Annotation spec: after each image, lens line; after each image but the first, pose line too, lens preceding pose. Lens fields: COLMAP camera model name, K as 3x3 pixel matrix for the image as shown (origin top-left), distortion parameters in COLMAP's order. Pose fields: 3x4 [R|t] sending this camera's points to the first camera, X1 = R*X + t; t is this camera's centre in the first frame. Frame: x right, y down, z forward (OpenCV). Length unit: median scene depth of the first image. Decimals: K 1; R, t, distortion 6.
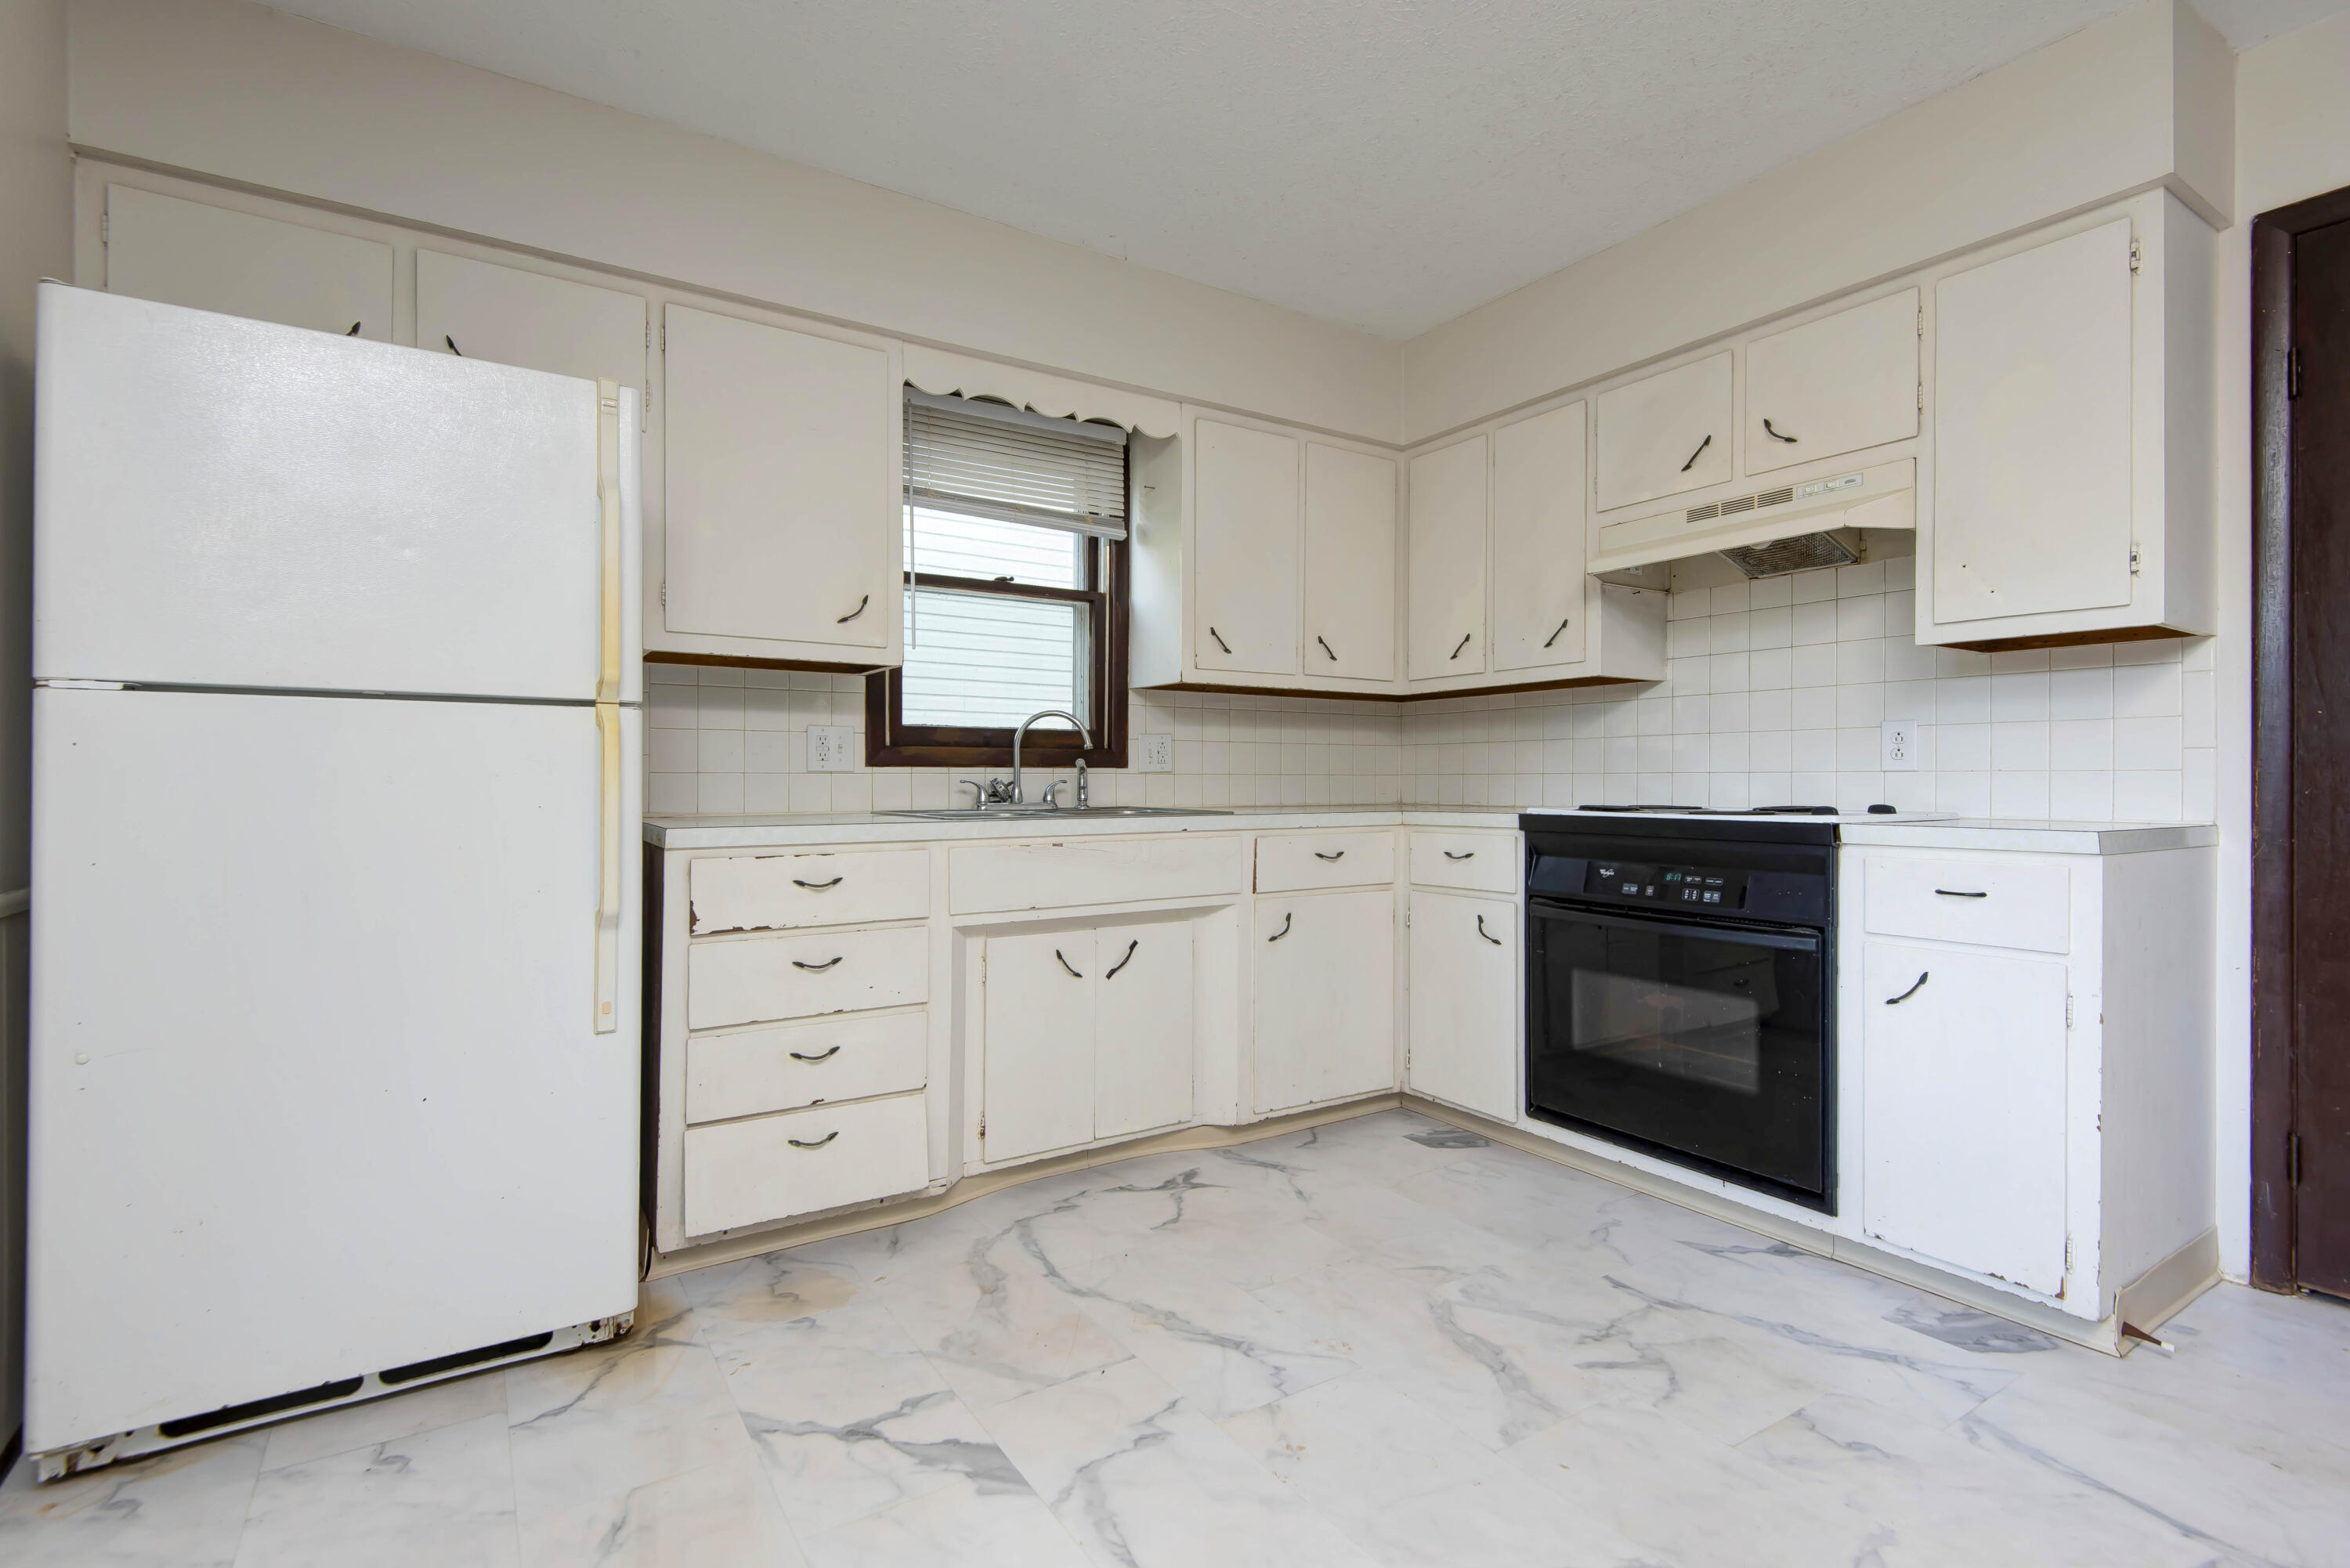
lens RADIAL K [[1079.2, 0, 1175.0], [0, 1079.2, 784.0], [0, 0, 1]] dist [0.024276, -0.015910]
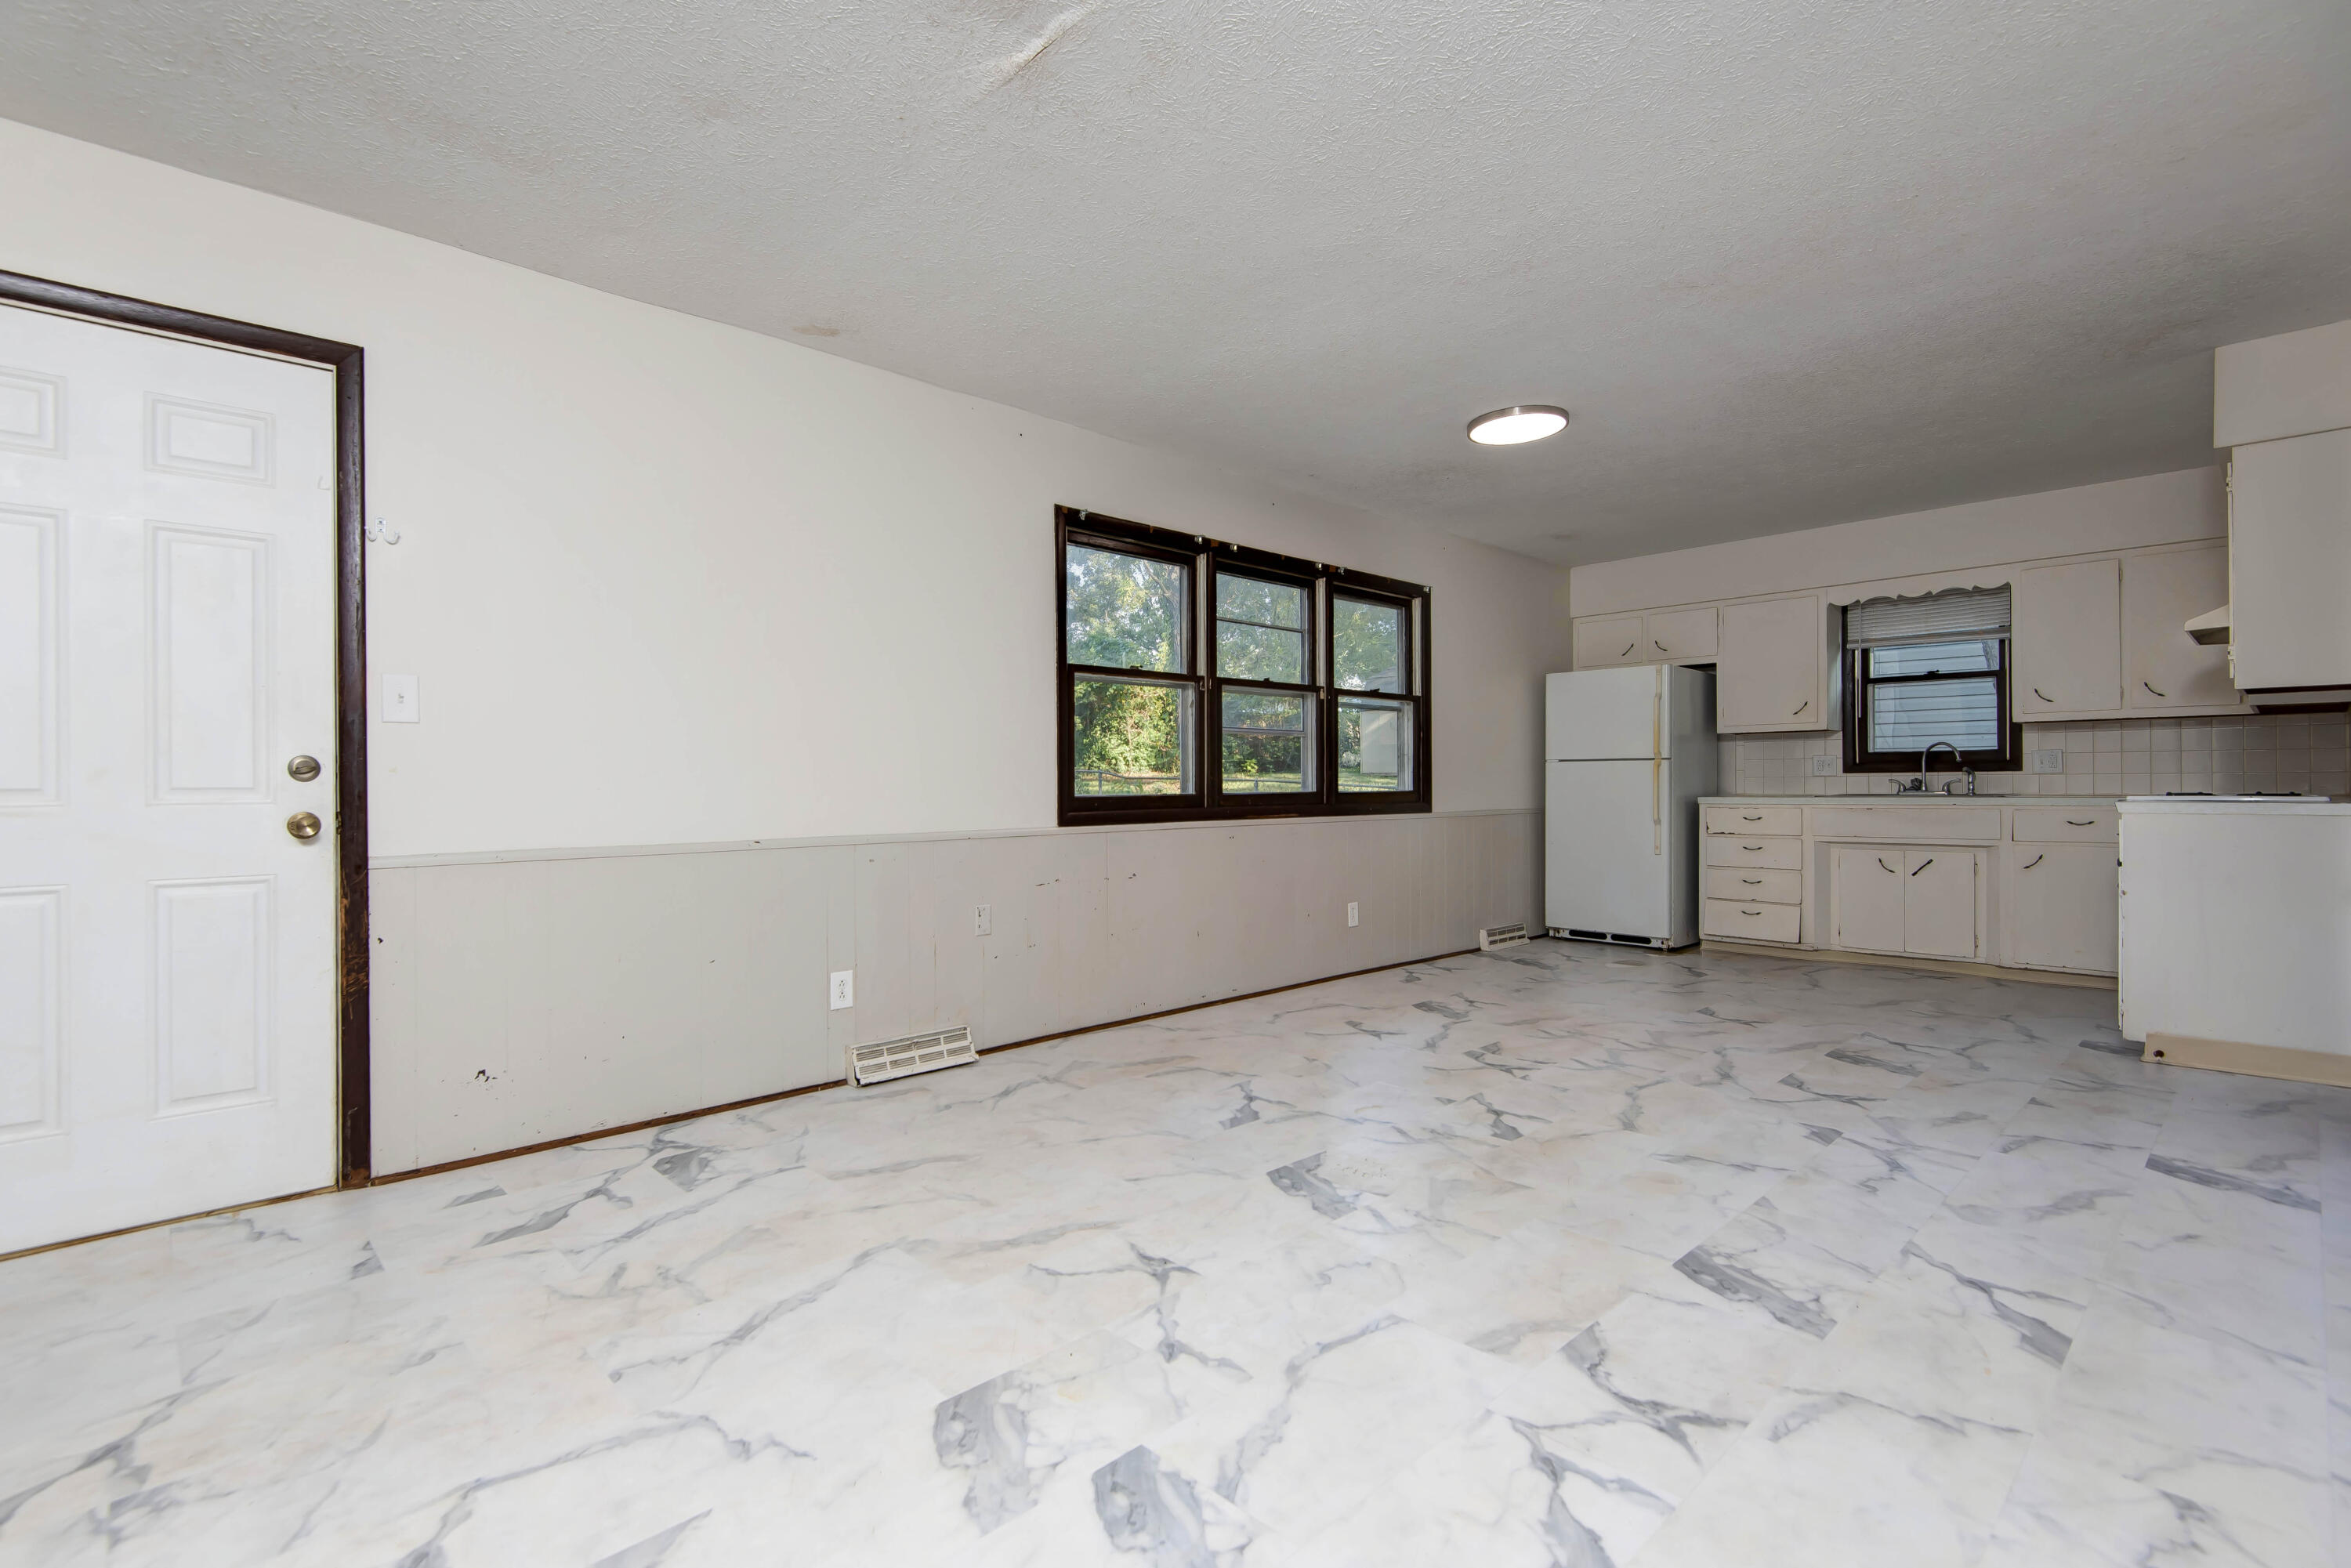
lens RADIAL K [[1105.6, 0, 1099.1], [0, 1105.6, 787.5], [0, 0, 1]] dist [-0.000950, -0.000600]
pose [[0.159851, 0.003122, -0.987136, 1.841901], [0.006245, 0.999972, 0.004174, -0.006036], [0.987121, -0.006832, 0.159827, -0.904731]]
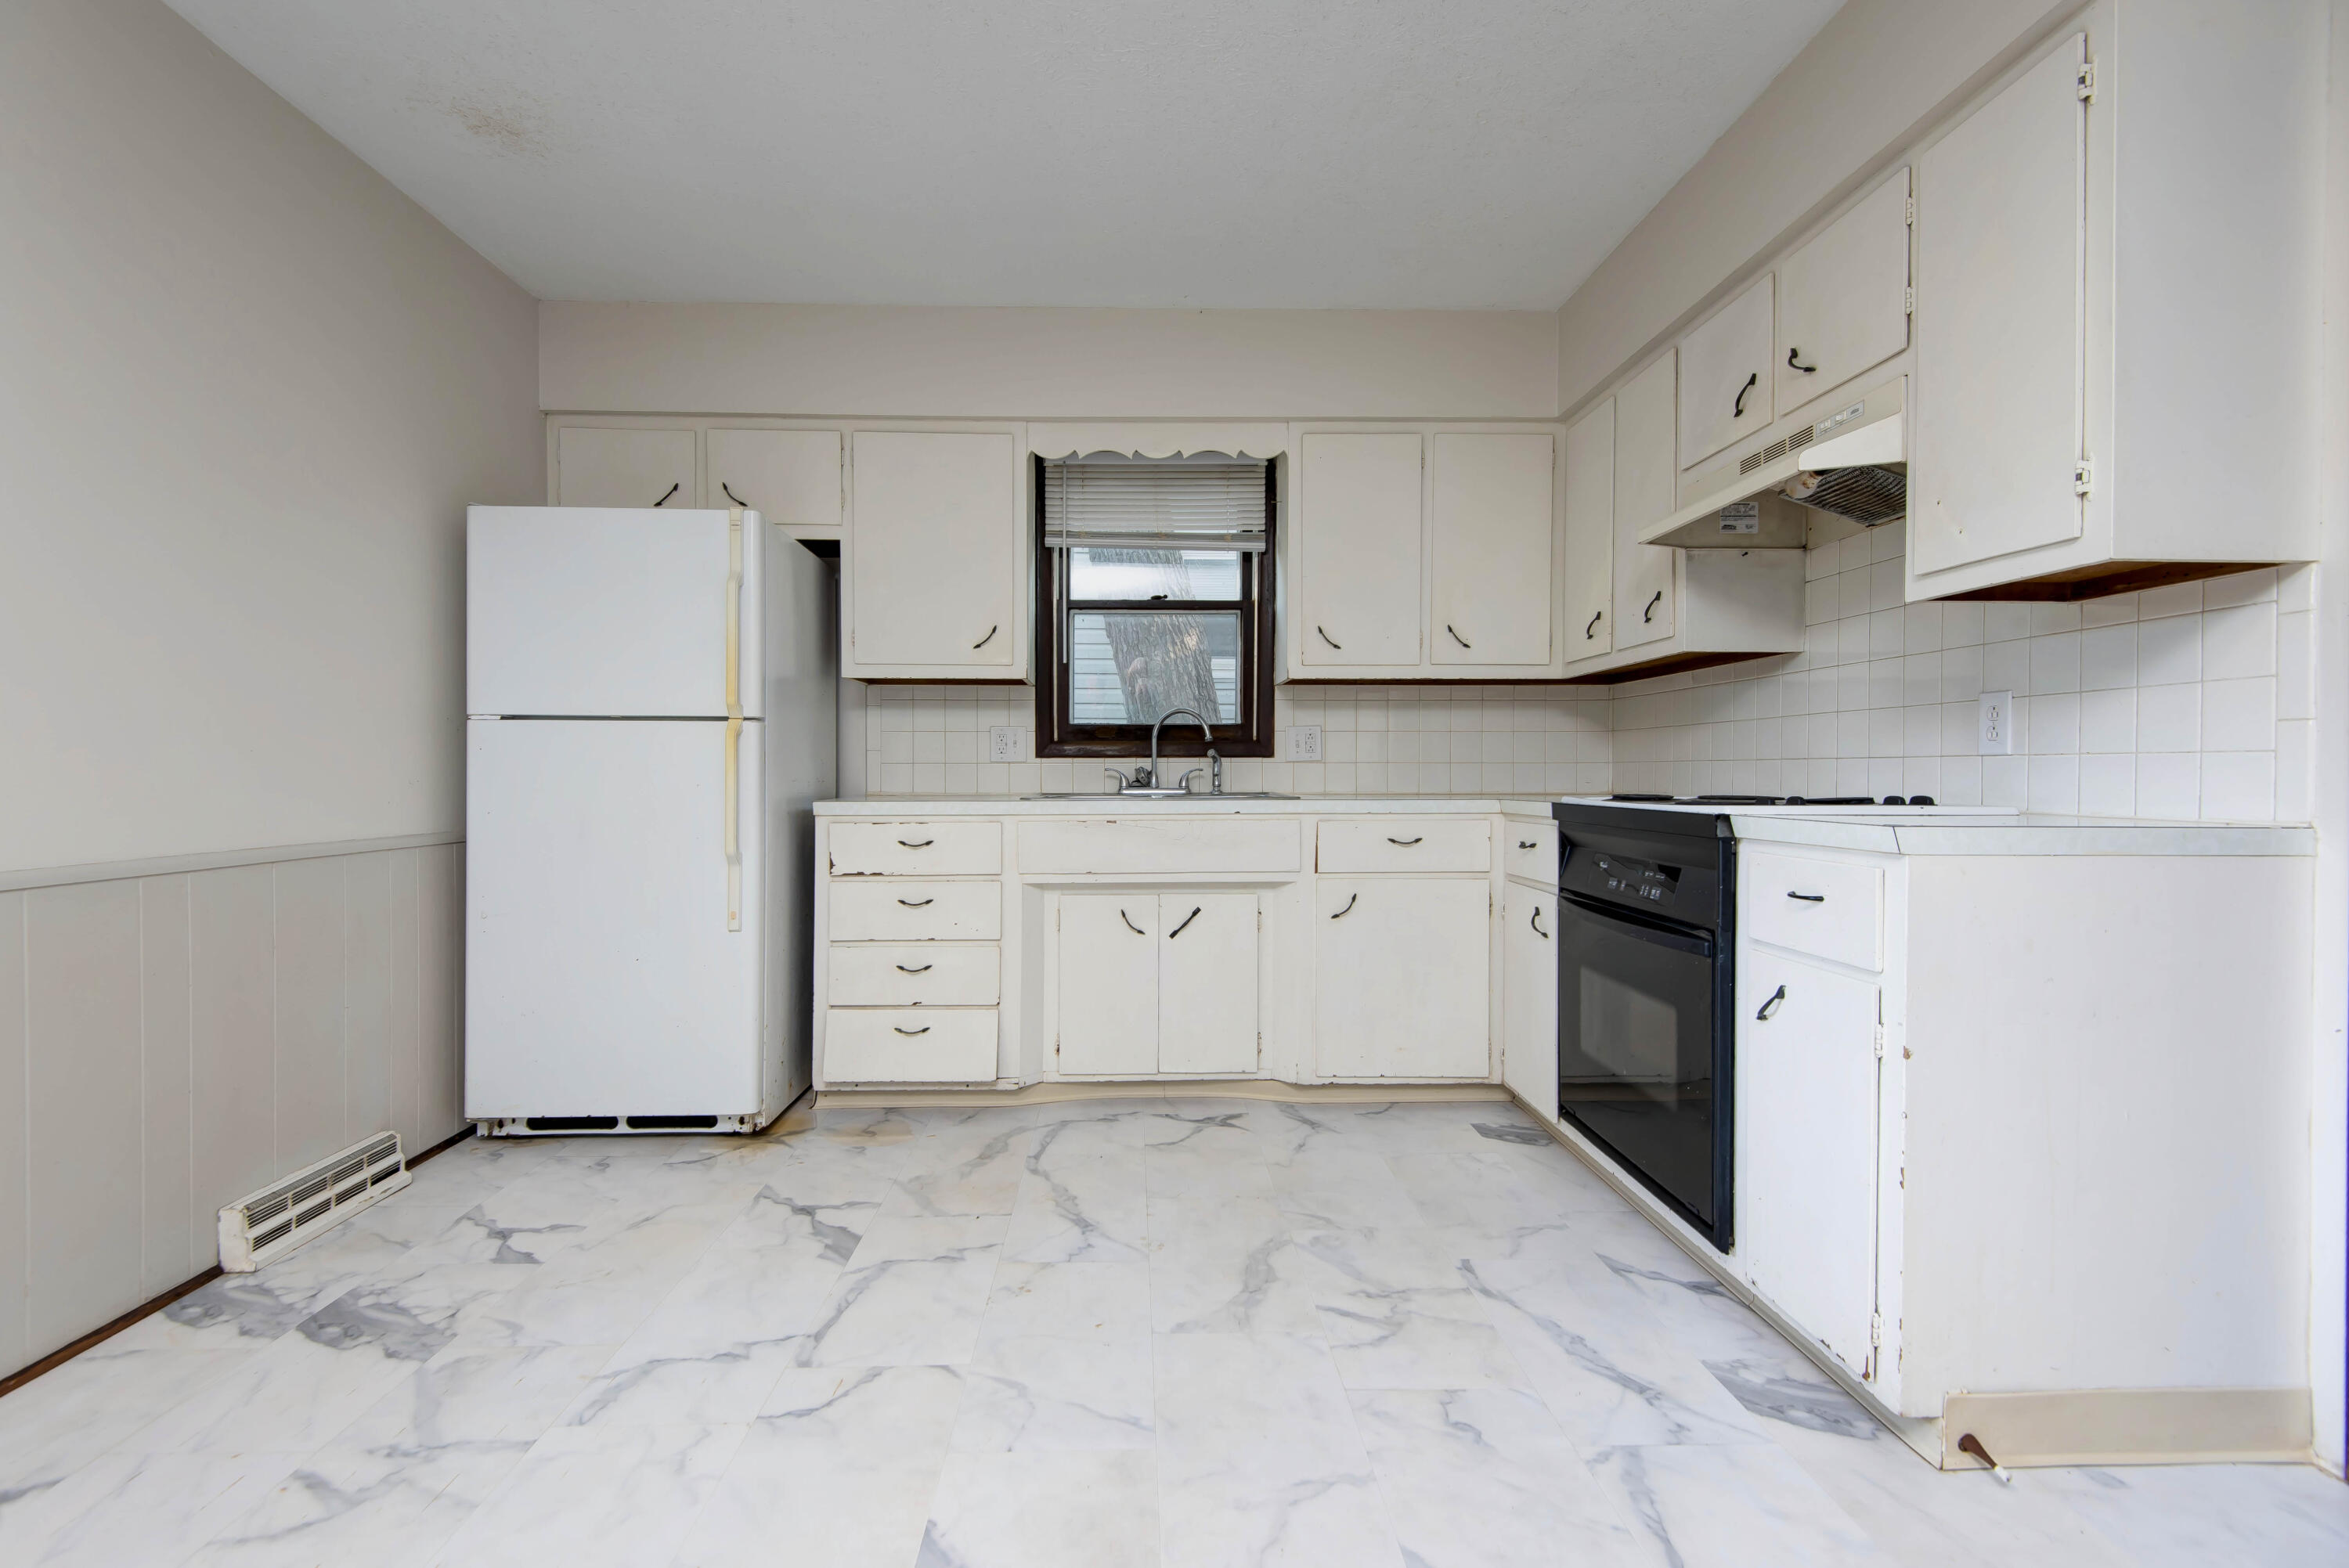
lens RADIAL K [[1078.7, 0, 1174.5], [0, 1078.7, 784.0], [0, 0, 1]] dist [0.024276, -0.015910]
pose [[0.855595, 0.005856, -0.517612, 0.567337], [-0.001188, 0.999956, 0.009351, 0.002927], [0.517644, -0.007386, 0.855564, 0.003790]]
